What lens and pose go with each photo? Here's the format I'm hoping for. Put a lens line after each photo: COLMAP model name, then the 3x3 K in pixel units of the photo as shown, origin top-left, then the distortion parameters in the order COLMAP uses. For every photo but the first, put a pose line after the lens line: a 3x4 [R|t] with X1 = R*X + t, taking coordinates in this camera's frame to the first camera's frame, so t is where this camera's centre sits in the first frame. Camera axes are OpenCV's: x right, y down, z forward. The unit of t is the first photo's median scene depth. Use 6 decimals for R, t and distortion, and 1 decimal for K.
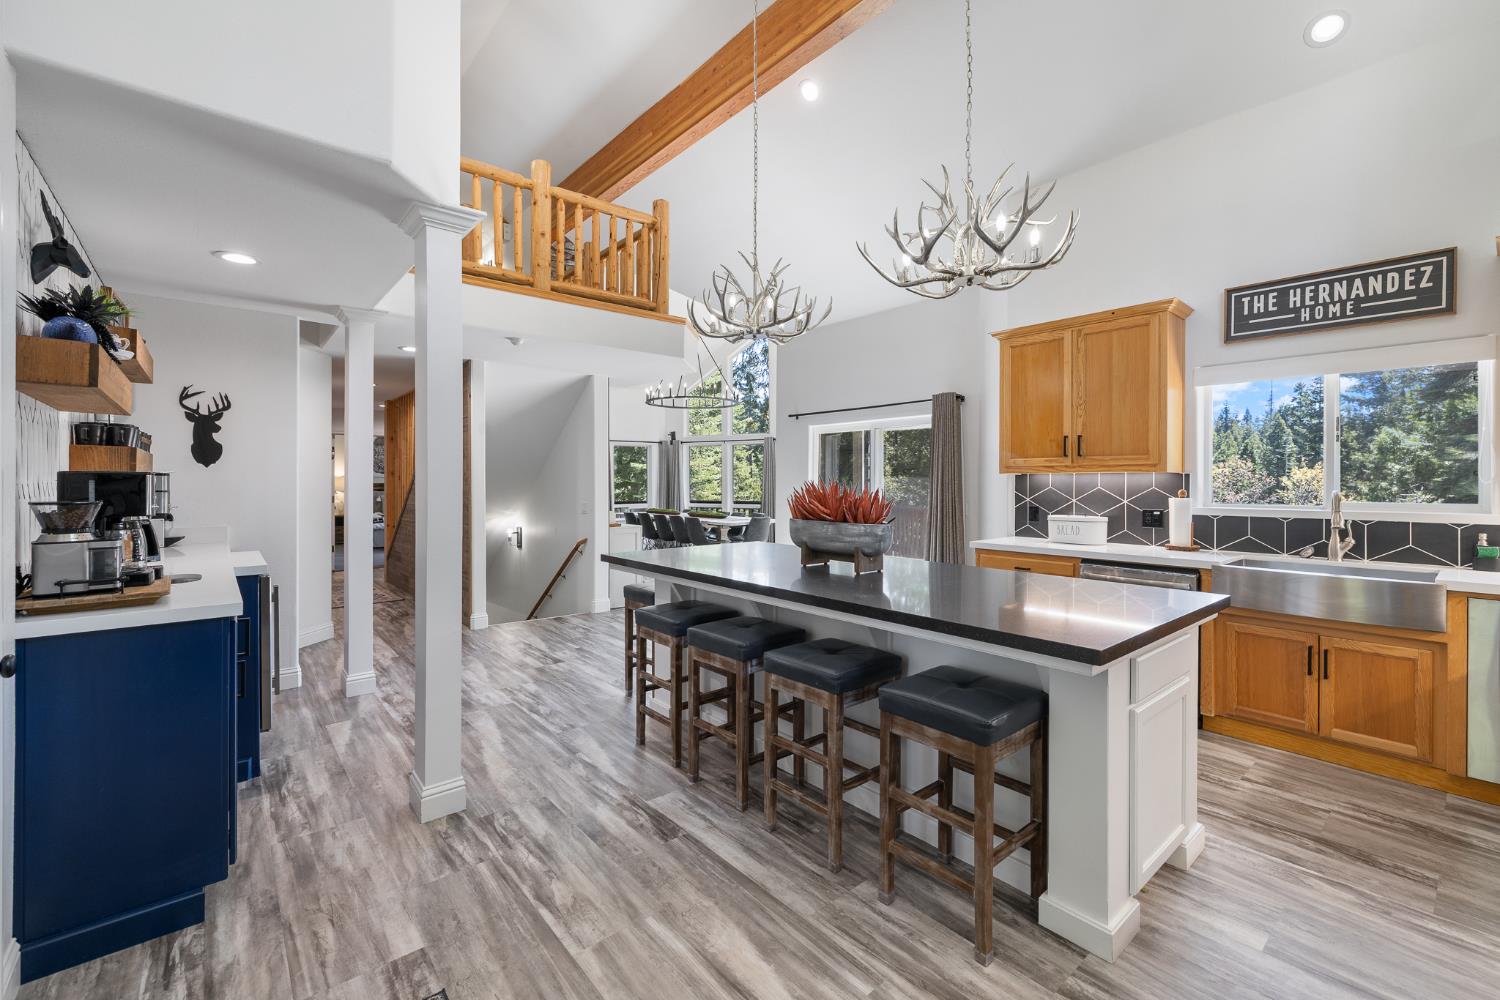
lens RADIAL K [[637.4, 0, 747.4], [0, 637.4, 484.7], [0, 0, 1]] dist [0.000036, -0.000169]
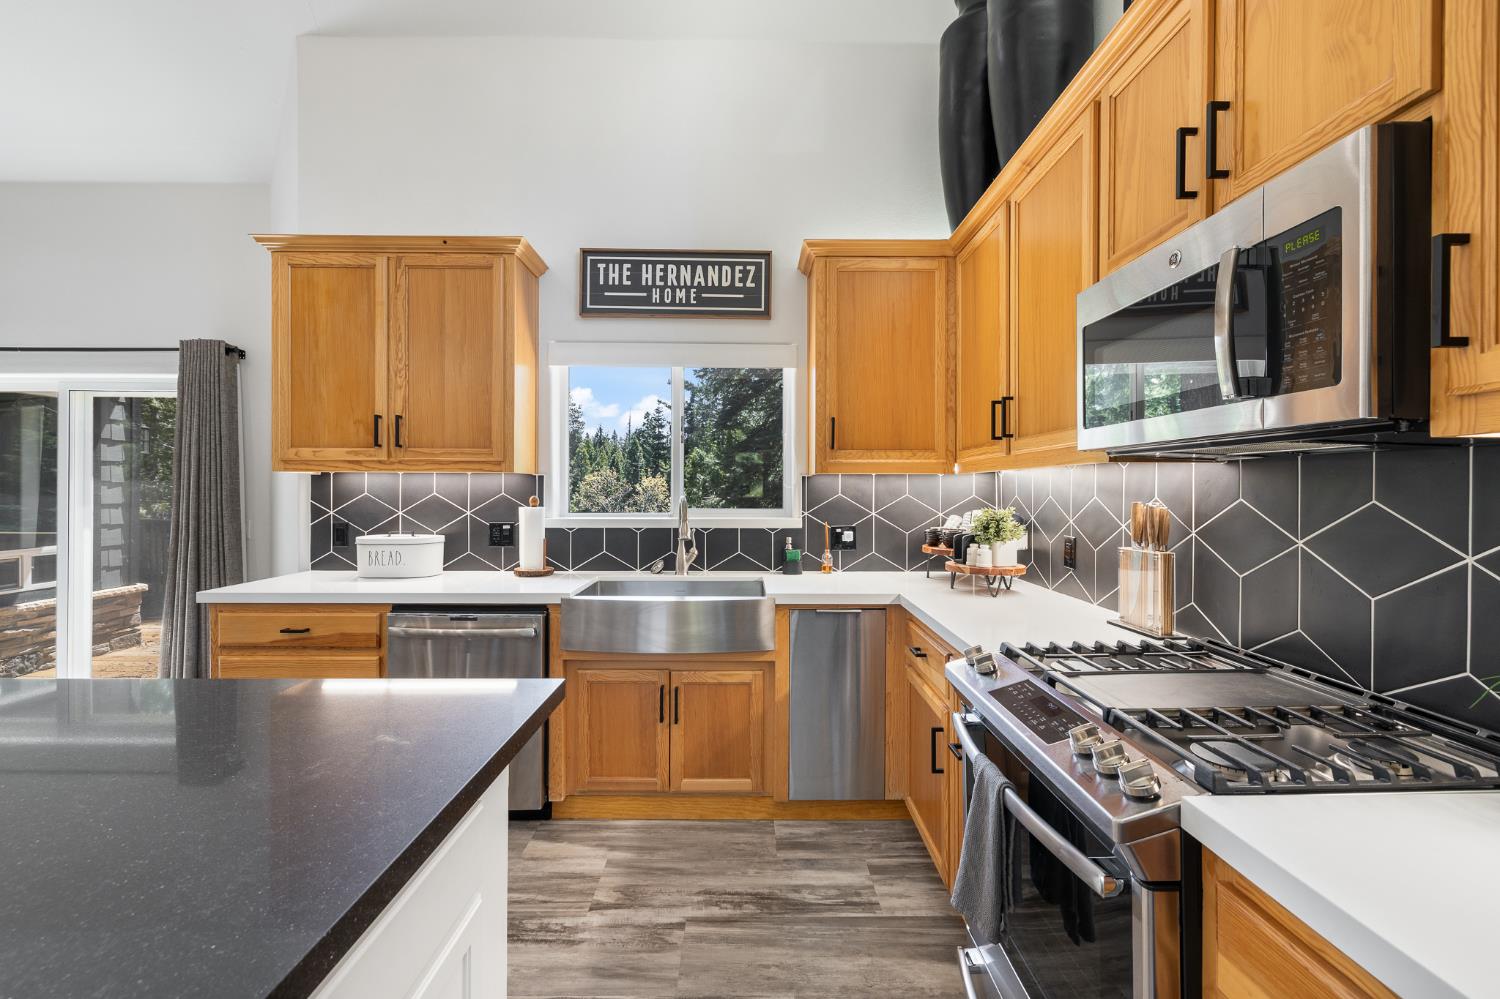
lens RADIAL K [[628.4, 0, 755.3], [0, 628.4, 483.9], [0, 0, 1]] dist [-0.000683, -0.000118]
pose [[0.633207, 0.006496, 0.773955, 0.295818], [0.001770, 0.999950, -0.009842, 0.001114], [-0.773980, 0.007602, 0.633164, 0.350398]]
